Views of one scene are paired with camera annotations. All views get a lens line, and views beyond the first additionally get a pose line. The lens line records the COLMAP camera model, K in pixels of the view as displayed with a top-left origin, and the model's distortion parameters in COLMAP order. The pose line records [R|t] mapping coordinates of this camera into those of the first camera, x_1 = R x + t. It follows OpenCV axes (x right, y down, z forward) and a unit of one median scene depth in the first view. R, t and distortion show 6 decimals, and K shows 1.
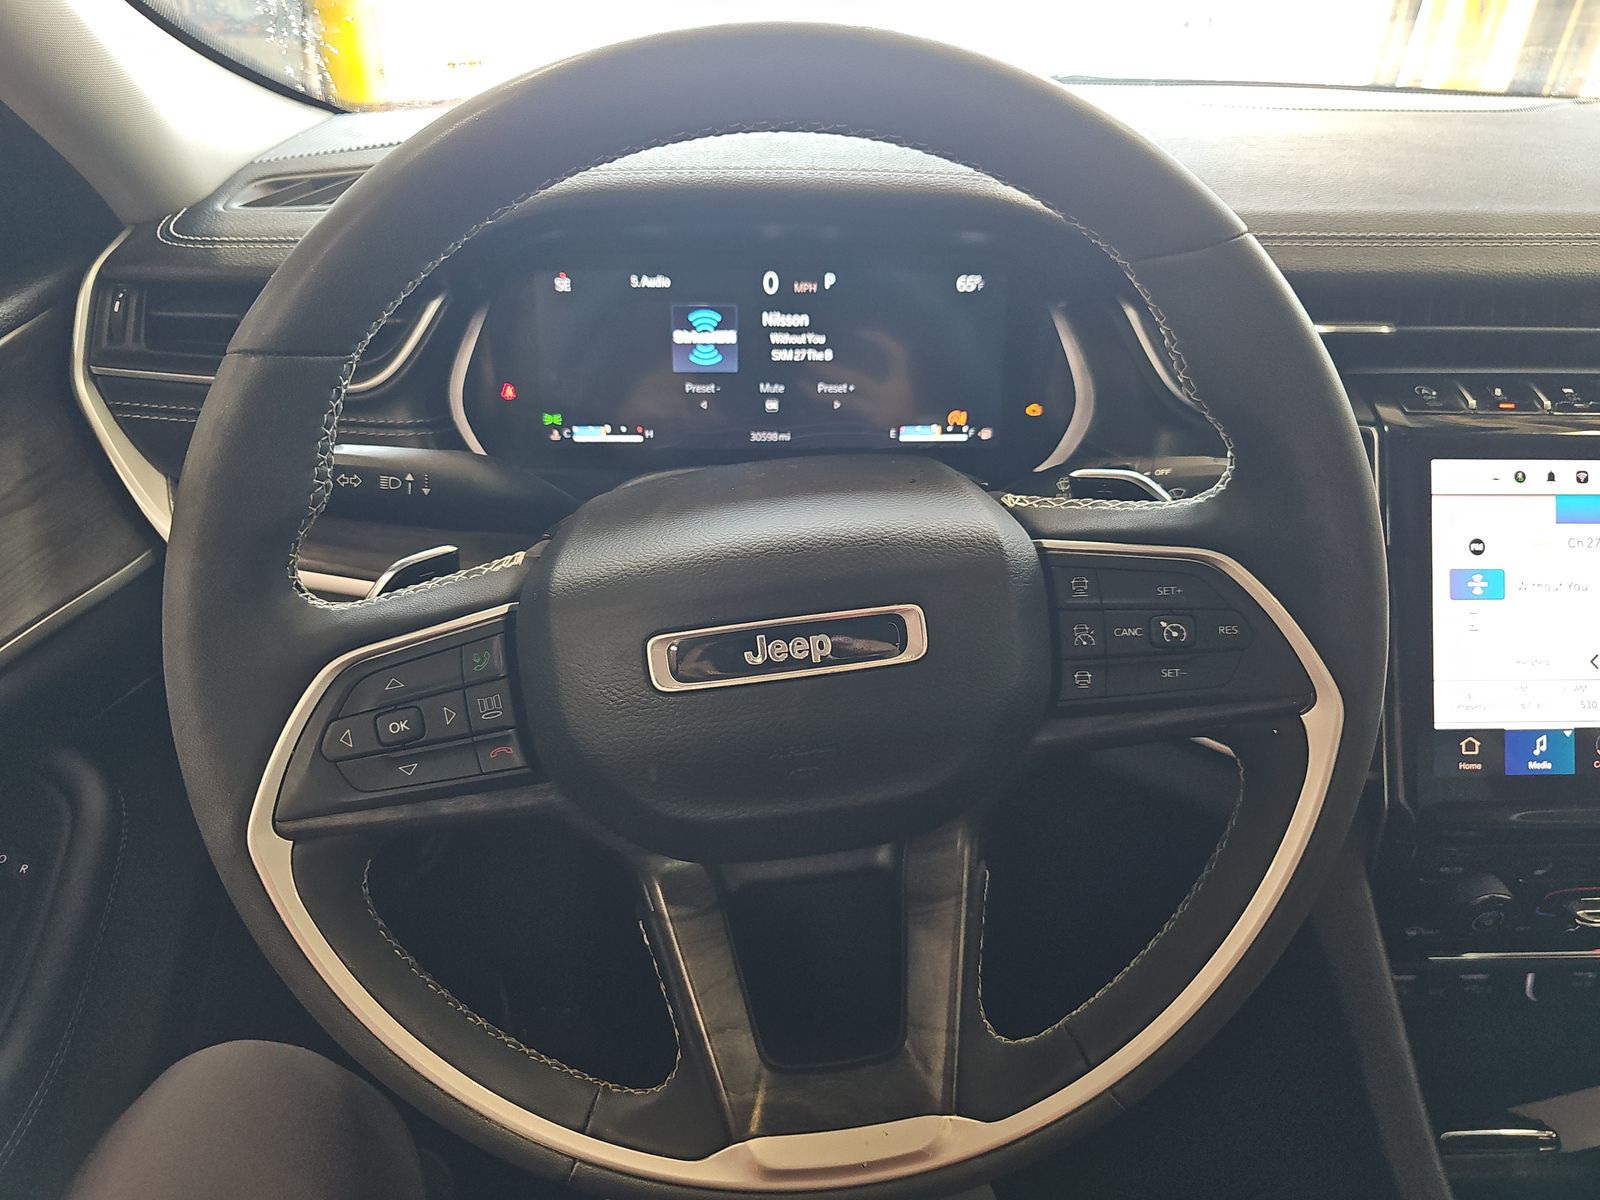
lens RADIAL K [[1066.4, 0, 835.2], [0, 1066.4, 561.7], [0, 0, 1]] dist [0.006302, -0.001980]
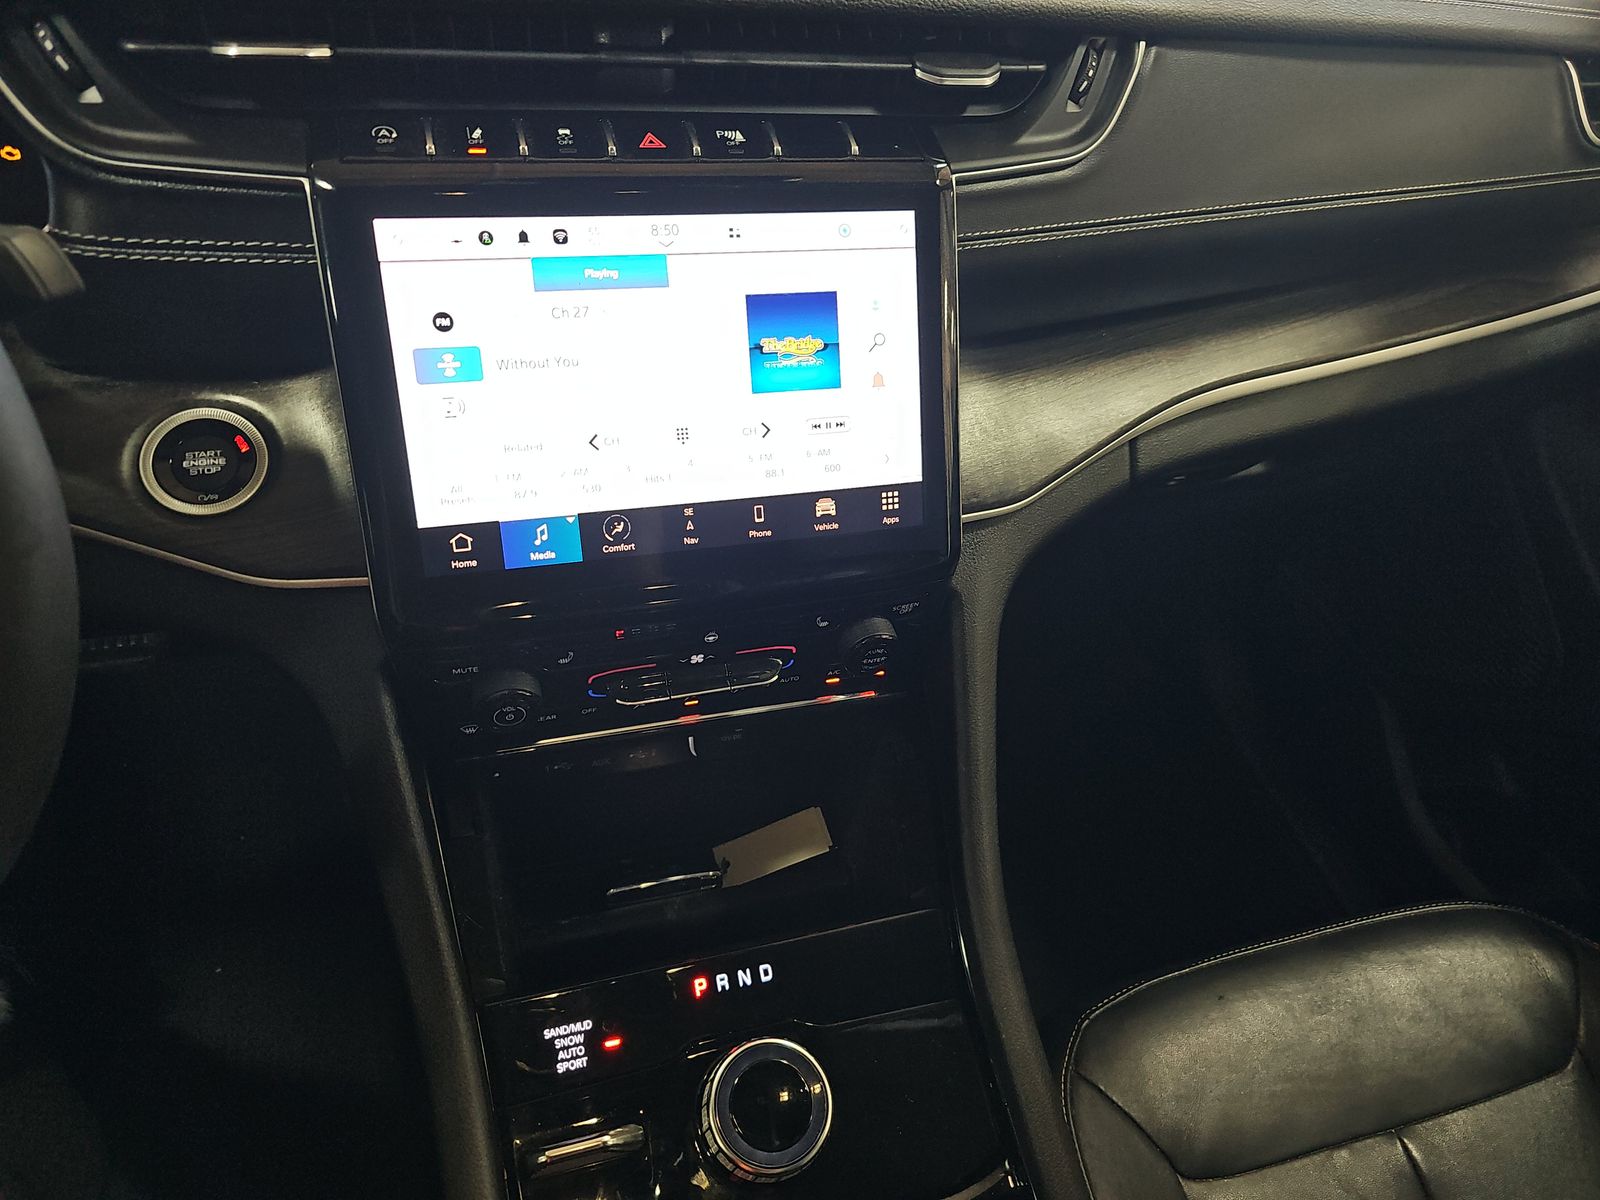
lens RADIAL K [[1066.4, 0, 802.6], [0, 1066.4, 602.6], [0, 0, 1]] dist [0.006302, -0.001980]
pose [[0.966604, -0.103809, 0.234306, 0.655776], [0.042498, 0.966556, 0.252910, -0.000120], [-0.252725, -0.234507, 0.938689, 0.036811]]
